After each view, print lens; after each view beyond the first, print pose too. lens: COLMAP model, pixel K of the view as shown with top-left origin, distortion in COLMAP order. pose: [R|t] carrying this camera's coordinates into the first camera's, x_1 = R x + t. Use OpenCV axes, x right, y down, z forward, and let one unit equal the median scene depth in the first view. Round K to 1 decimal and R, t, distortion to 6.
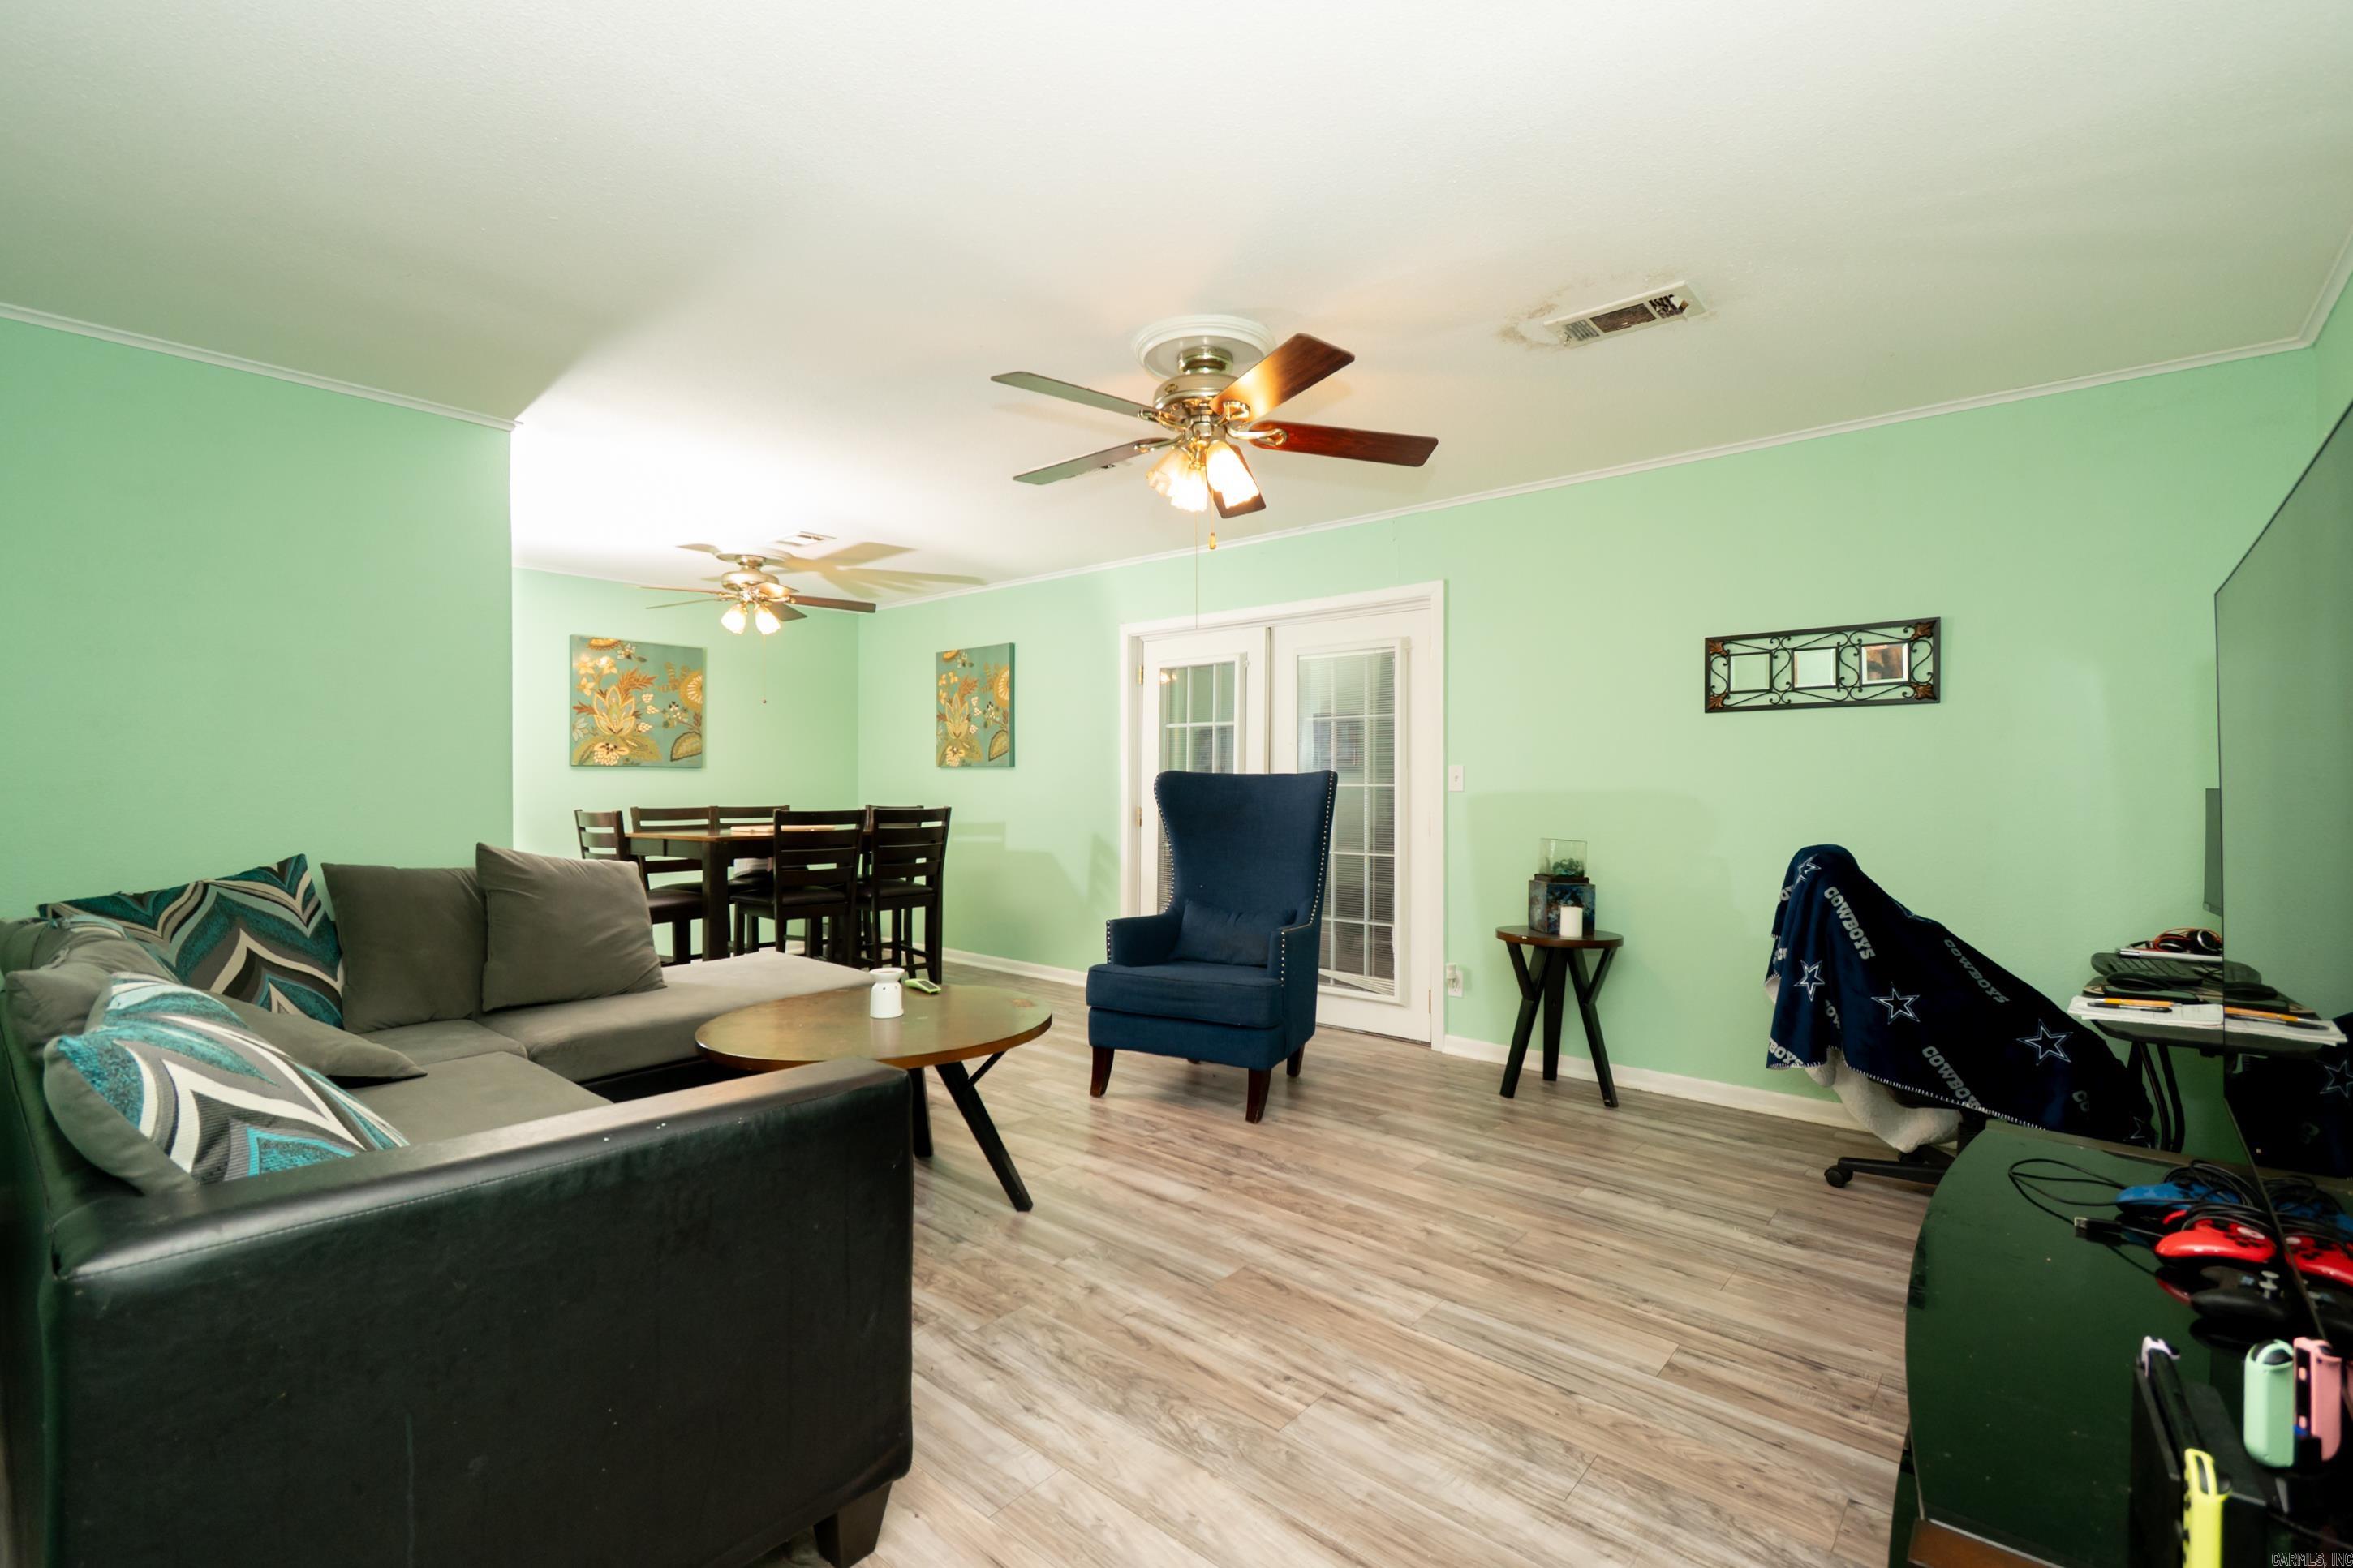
lens RADIAL K [[1049.8, 0, 1190.1], [0, 1049.8, 782.3], [0, 0, 1]] dist [0.000355, -0.000124]
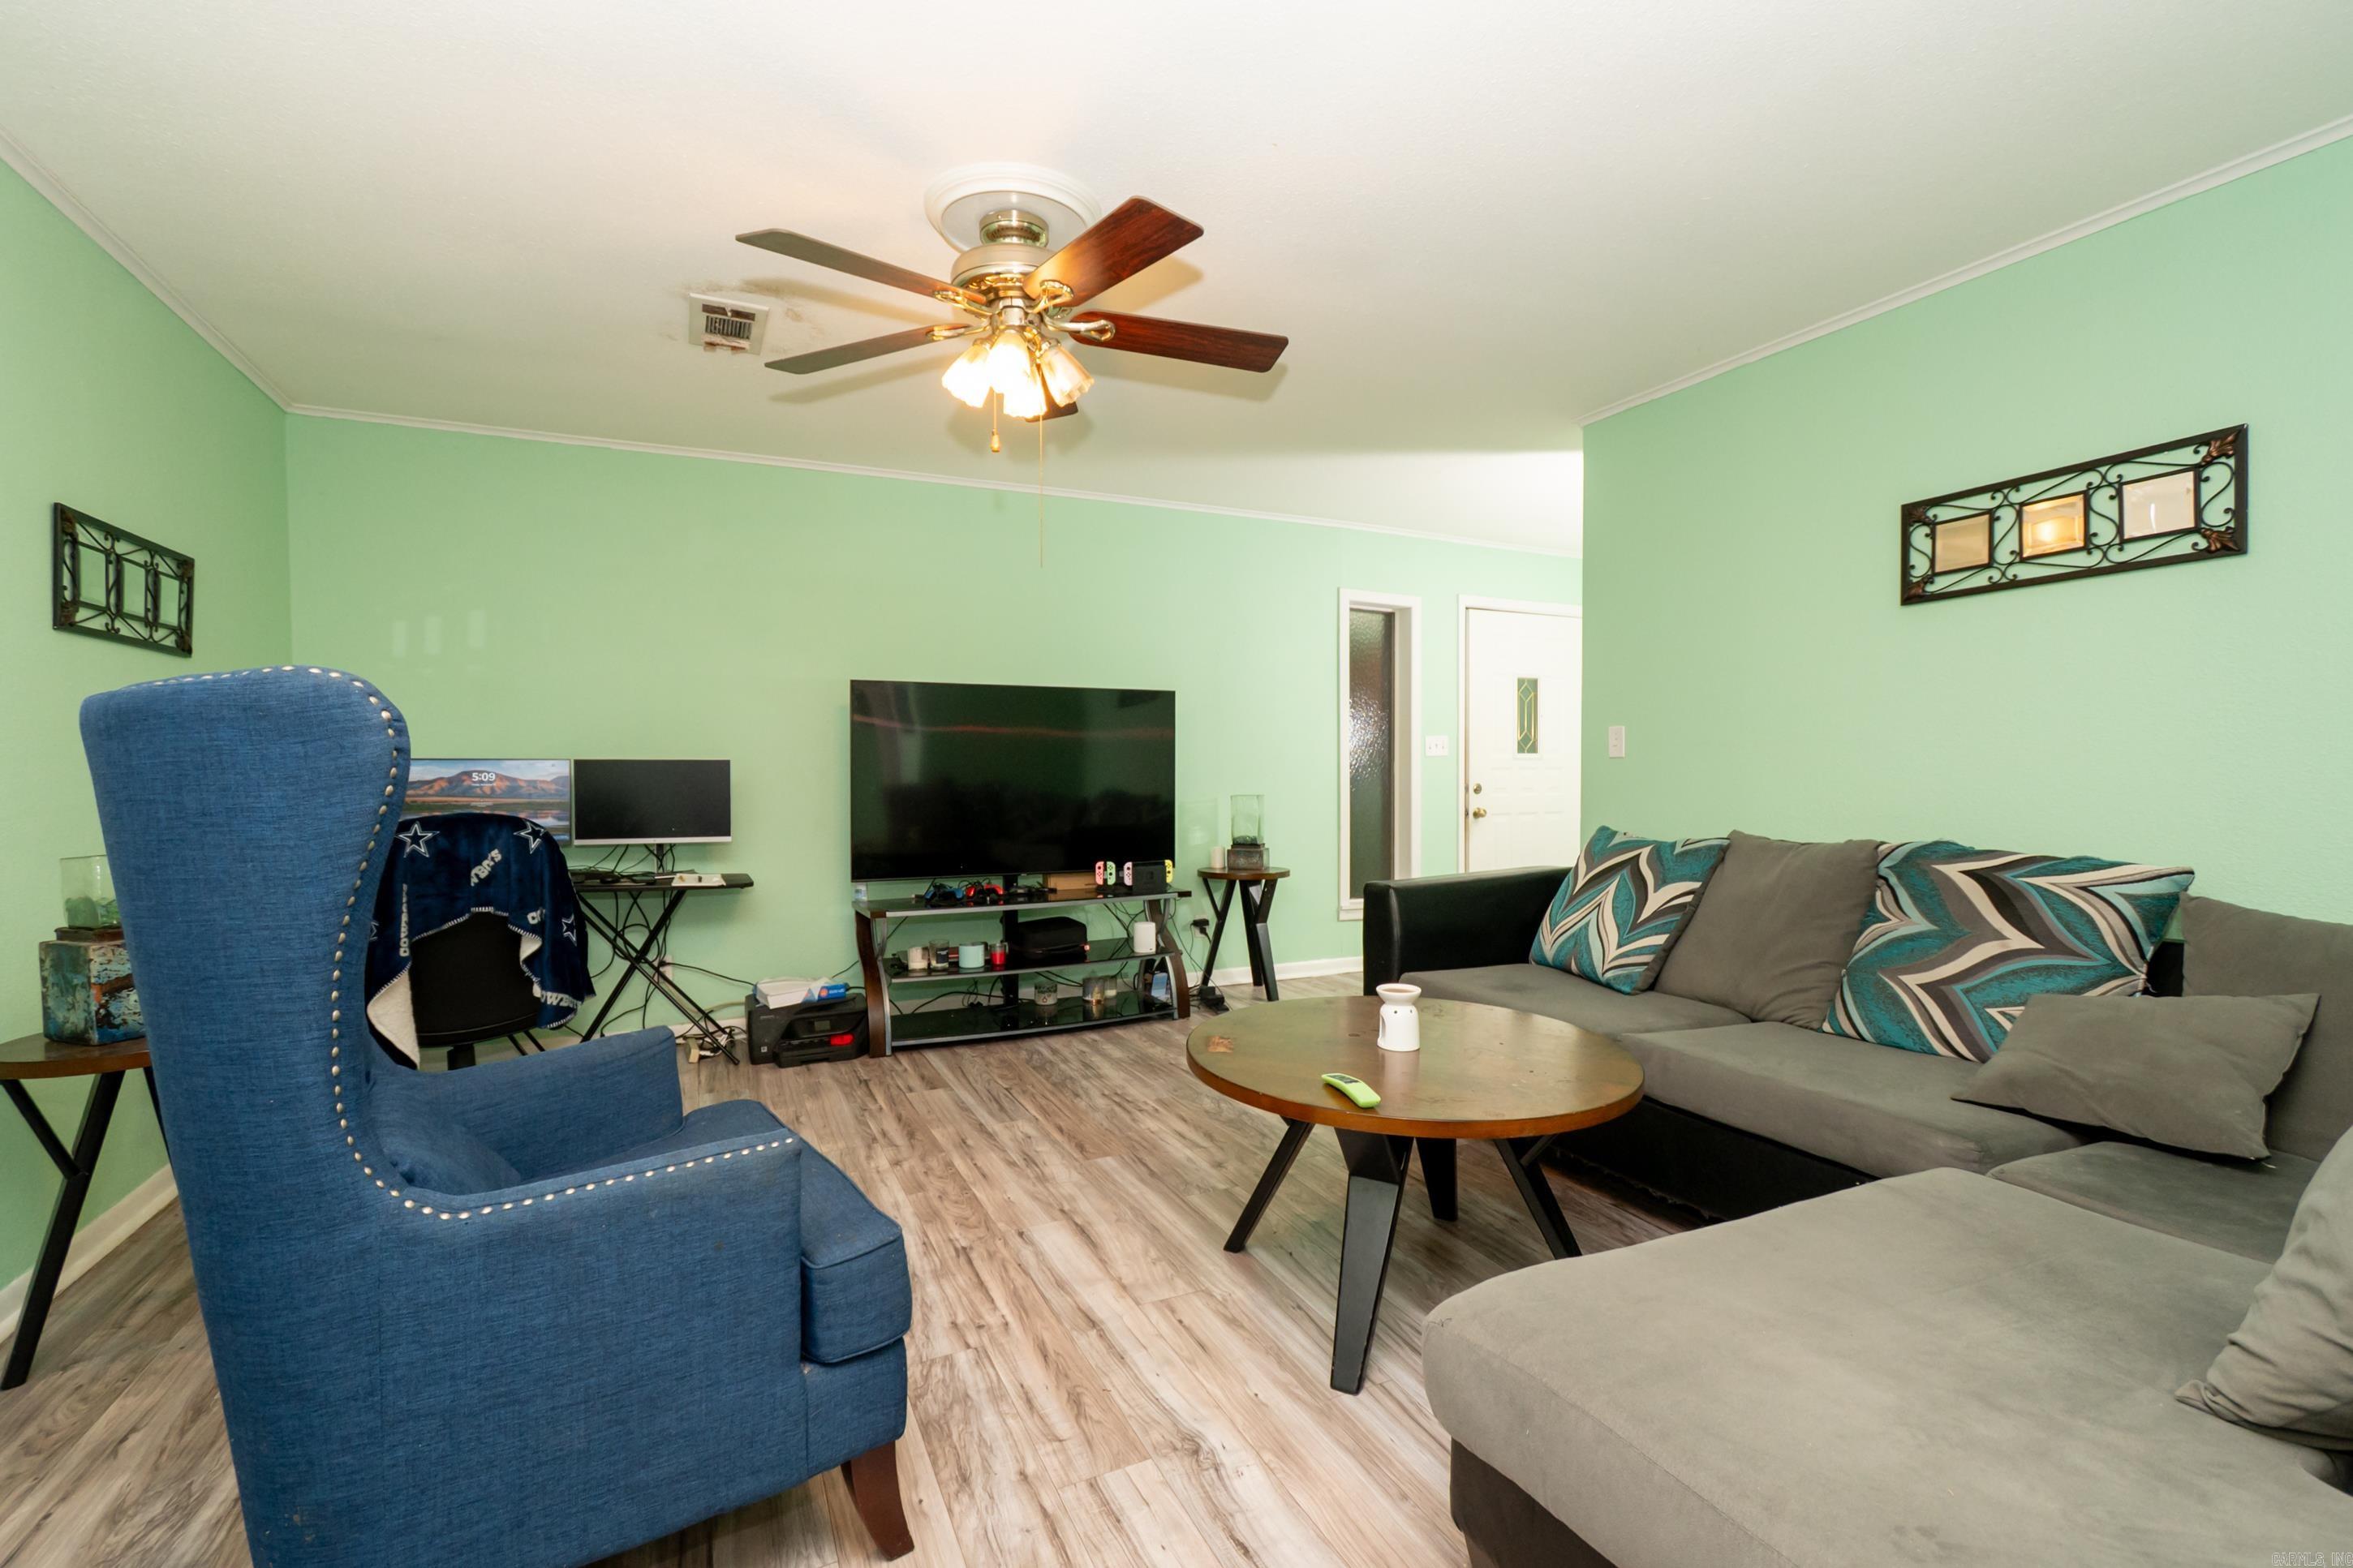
lens RADIAL K [[1049.8, 0, 1170.5], [0, 1049.8, 776.9], [0, 0, 1]] dist [0.000355, -0.000124]
pose [[-0.905884, -0.004594, 0.423501, -0.457659], [-0.000016, 0.999942, 0.010813, 0.015848], [-0.423526, 0.009788, -0.905831, 1.745684]]
